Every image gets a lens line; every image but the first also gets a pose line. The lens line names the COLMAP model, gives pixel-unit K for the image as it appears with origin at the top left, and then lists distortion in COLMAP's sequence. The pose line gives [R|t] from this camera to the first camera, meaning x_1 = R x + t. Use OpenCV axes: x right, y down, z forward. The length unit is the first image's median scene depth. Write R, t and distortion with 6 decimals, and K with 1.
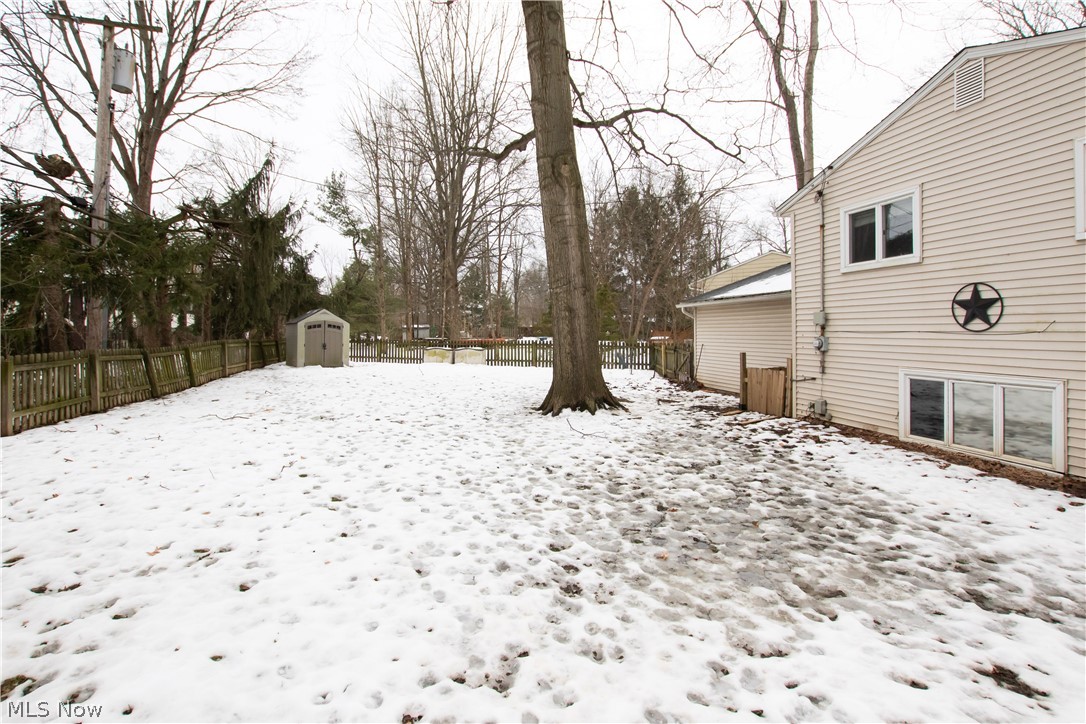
lens RADIAL K [[501.7, 0, 537.2], [0, 501.7, 359.6], [0, 0, 1]] dist [-0.028874, 0.001392]
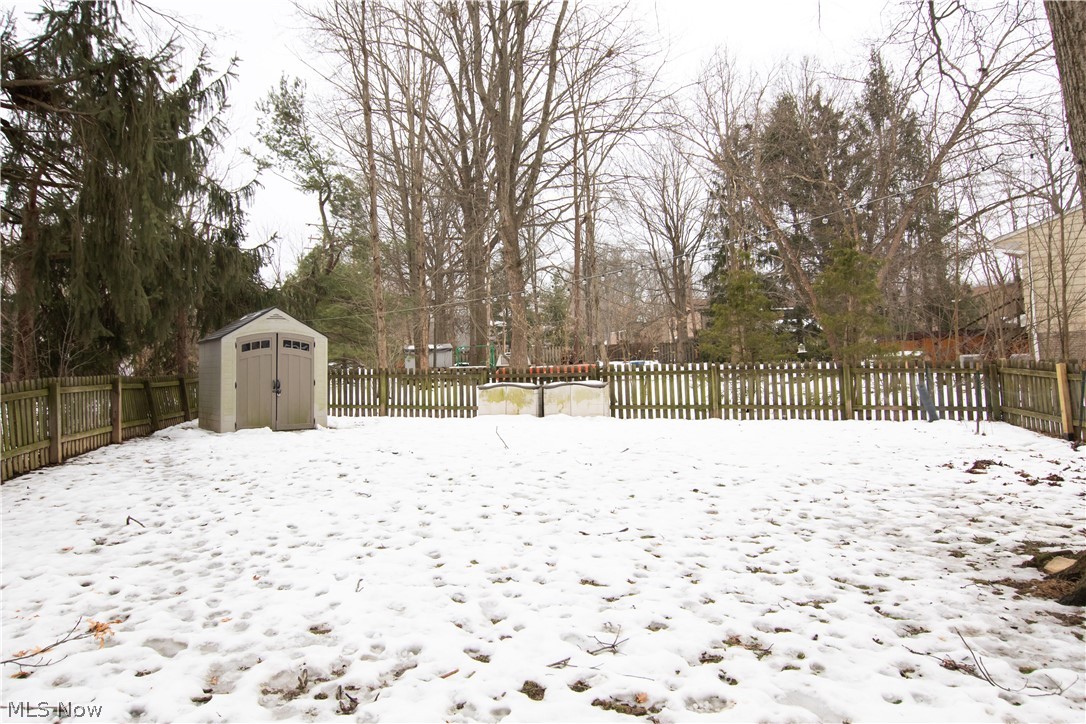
lens RADIAL K [[799.7, 0, 543.6], [0, 799.7, 360.2], [0, 0, 1]] dist [-0.007586, 0.000409]
pose [[0.997194, -0.028215, -0.069342, -0.106450], [0.024775, 0.998443, -0.049978, -0.006781], [0.070644, 0.048119, 0.996340, 0.230020]]
